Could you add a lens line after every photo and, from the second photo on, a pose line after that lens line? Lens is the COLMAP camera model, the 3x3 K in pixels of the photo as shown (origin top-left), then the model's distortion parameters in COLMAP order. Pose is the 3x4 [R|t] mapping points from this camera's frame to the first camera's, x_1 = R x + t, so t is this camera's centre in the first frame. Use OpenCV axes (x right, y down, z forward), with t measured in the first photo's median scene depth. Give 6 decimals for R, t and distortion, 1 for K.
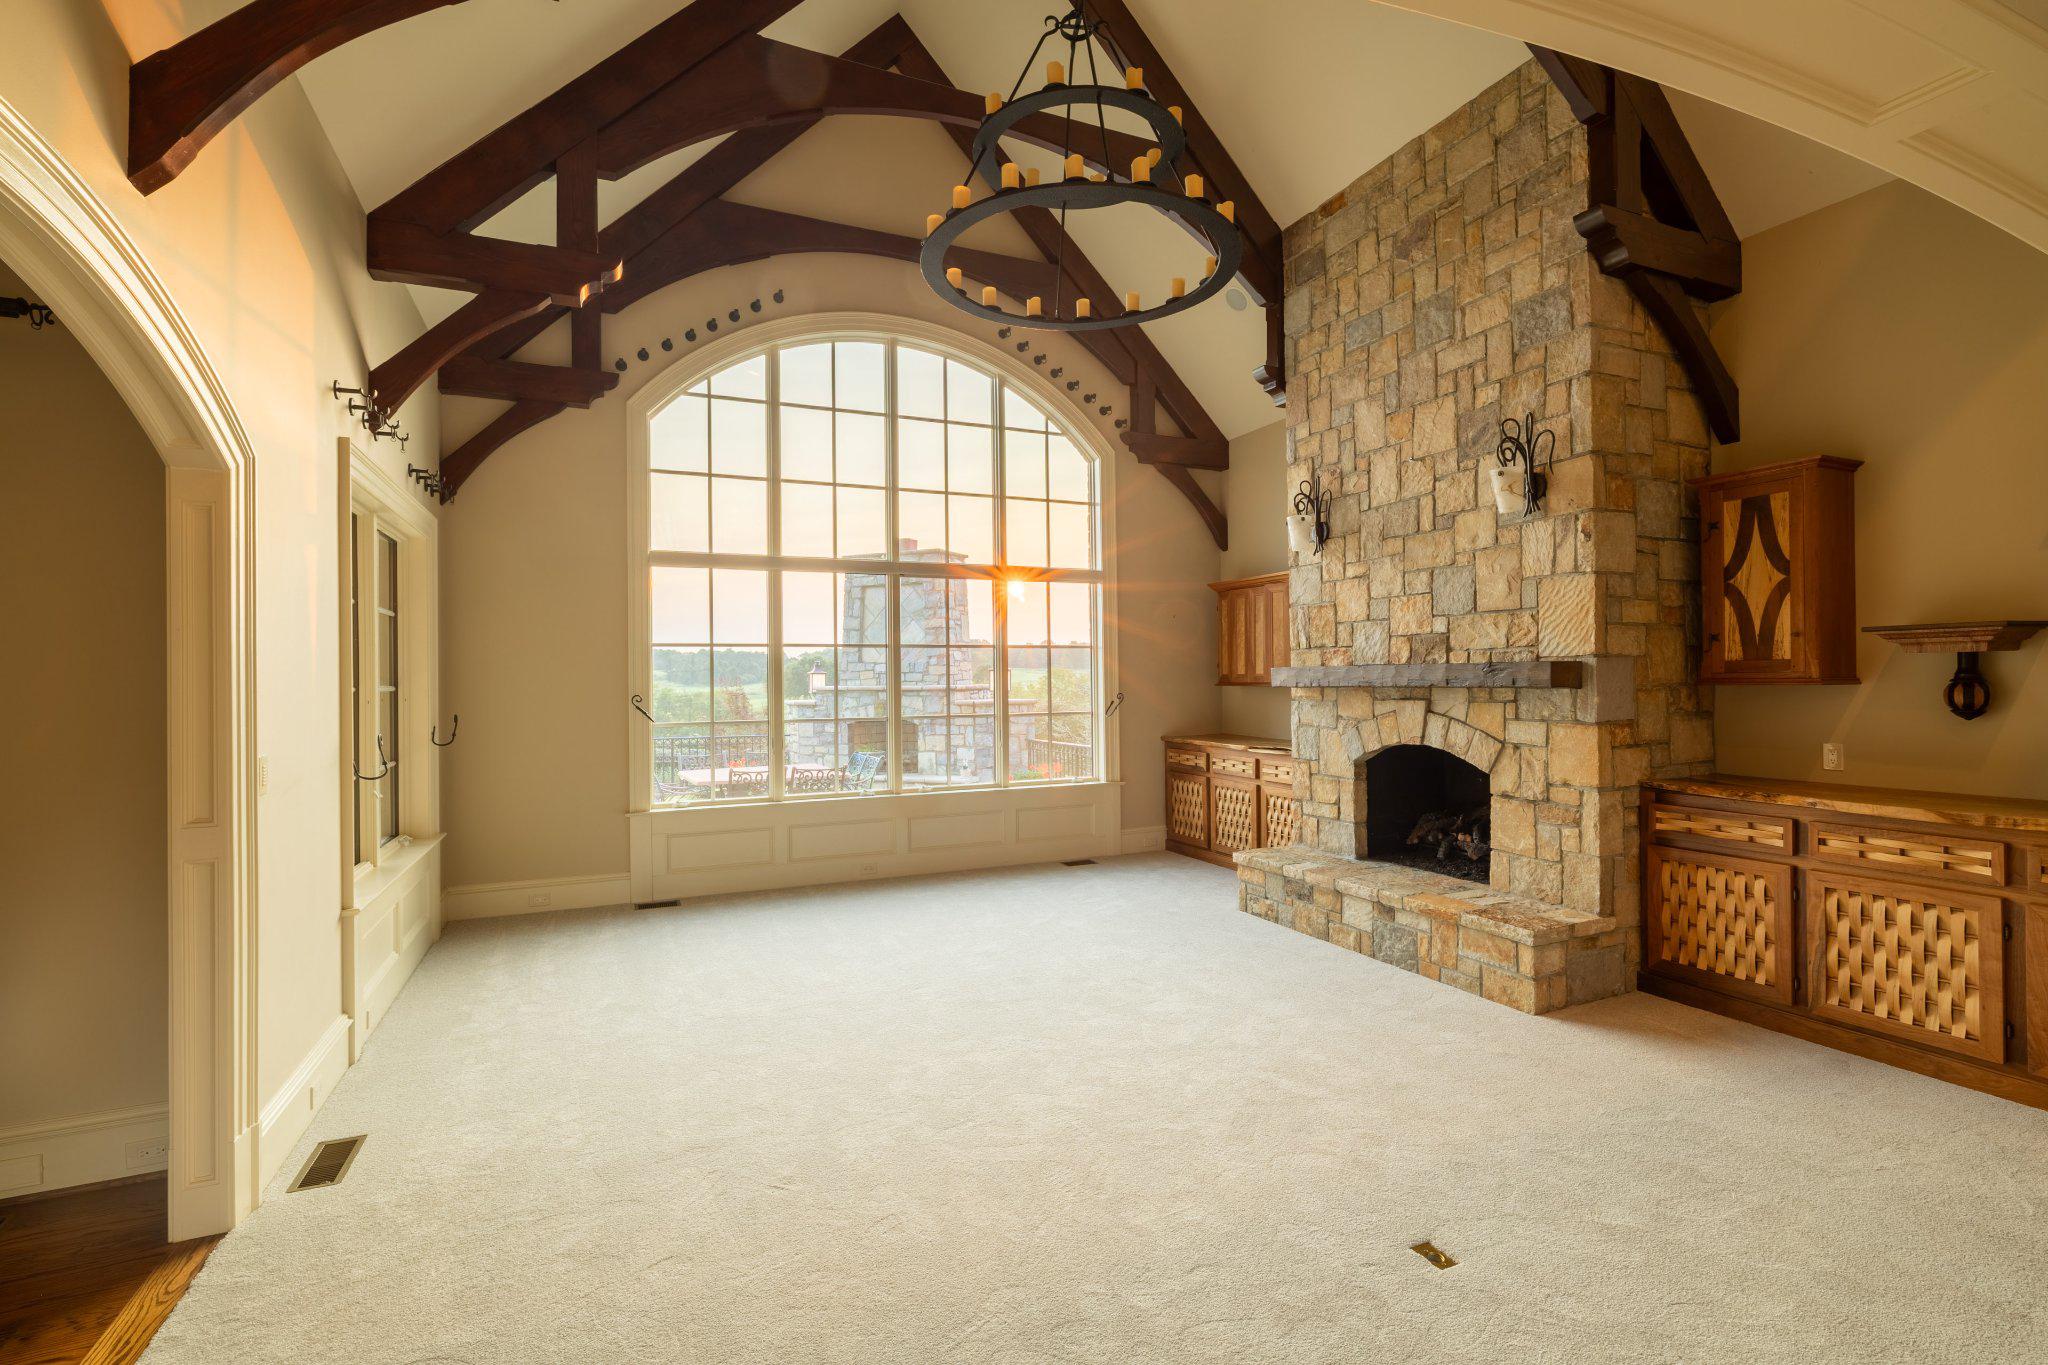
lens RADIAL K [[948.4, 0, 1024.3], [0, 948.4, 677.6], [0, 0, 1]] dist [0.000713, 0.001431]
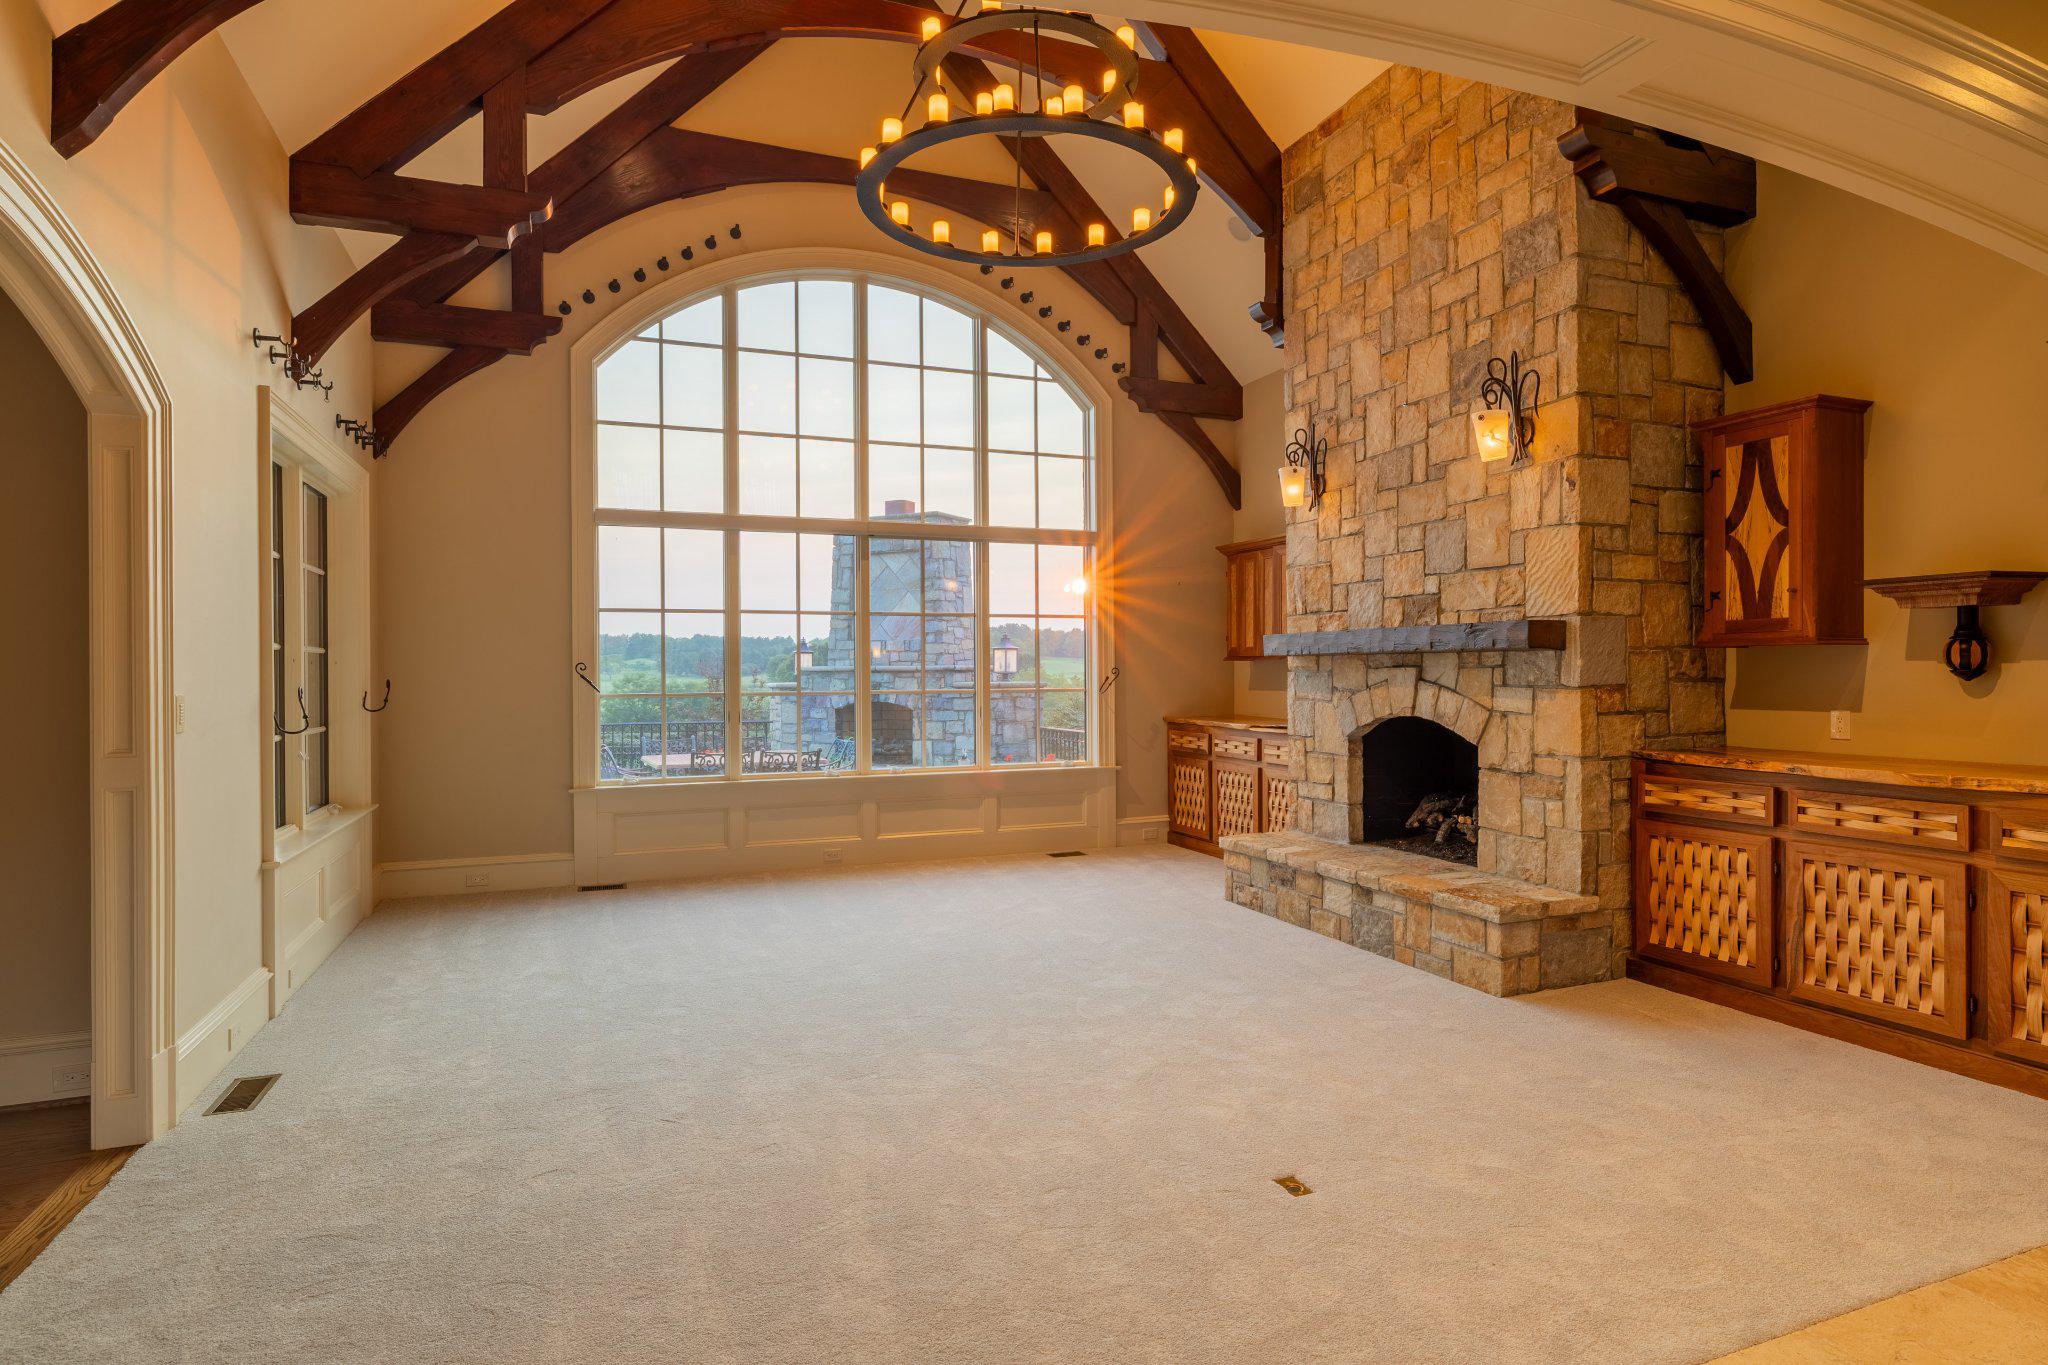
lens RADIAL K [[1114.7, 0, 1020.9], [0, 1114.7, 677.6], [0, 0, 1]] dist [0.007607, -0.000813]
pose [[0.998916, 0.005209, -0.046256, 0.104085], [-0.004871, 0.999961, 0.007420, 0.031661], [0.046293, -0.007186, 0.998902, -0.107473]]
